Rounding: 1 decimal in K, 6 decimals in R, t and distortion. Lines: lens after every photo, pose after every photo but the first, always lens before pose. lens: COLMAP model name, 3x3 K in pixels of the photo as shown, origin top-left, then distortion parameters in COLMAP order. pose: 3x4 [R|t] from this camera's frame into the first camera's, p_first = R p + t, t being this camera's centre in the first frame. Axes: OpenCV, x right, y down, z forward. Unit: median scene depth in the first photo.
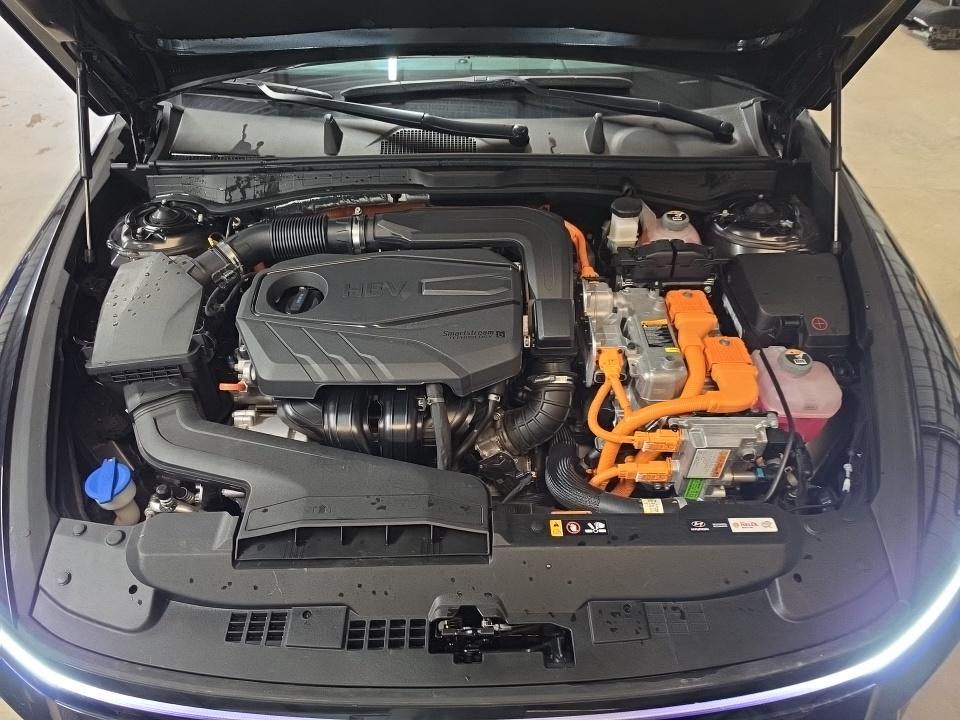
lens RADIAL K [[683.4, 0, 485.1], [0, 683.4, 380.2], [0, 0, 1]] dist [0.002004, -0.009734]
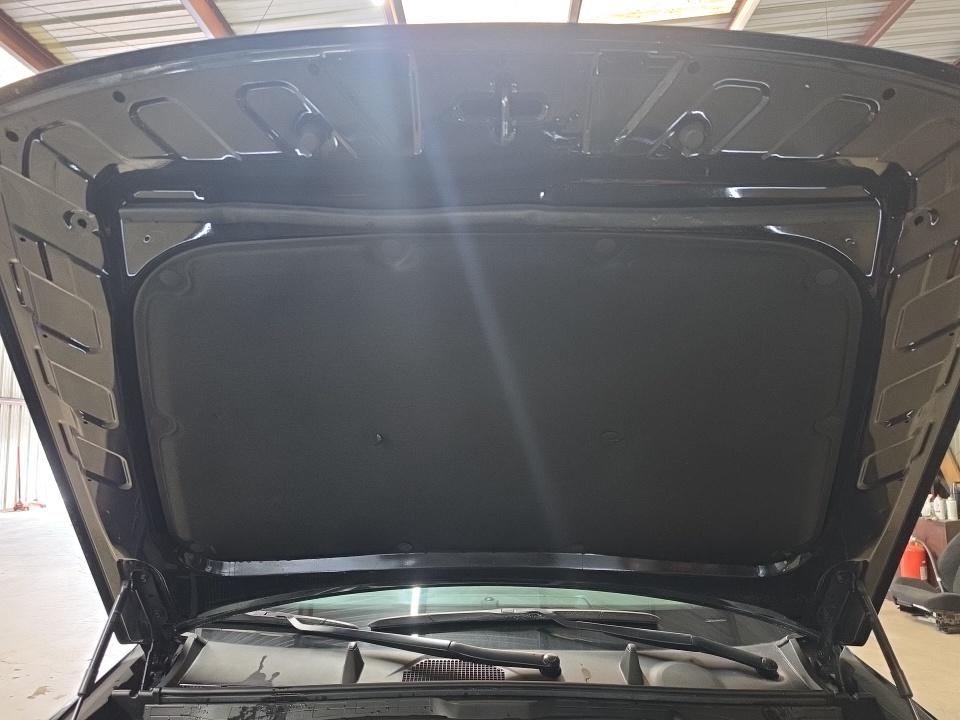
lens RADIAL K [[683.4, 0, 477.1], [0, 683.4, 358.2], [0, 0, 1]] dist [0.002004, -0.009734]
pose [[0.999601, -0.006336, -0.027526, -0.021845], [-0.016706, 0.653195, -0.757006, 0.079955], [0.022776, 0.757164, 0.652828, 0.058305]]
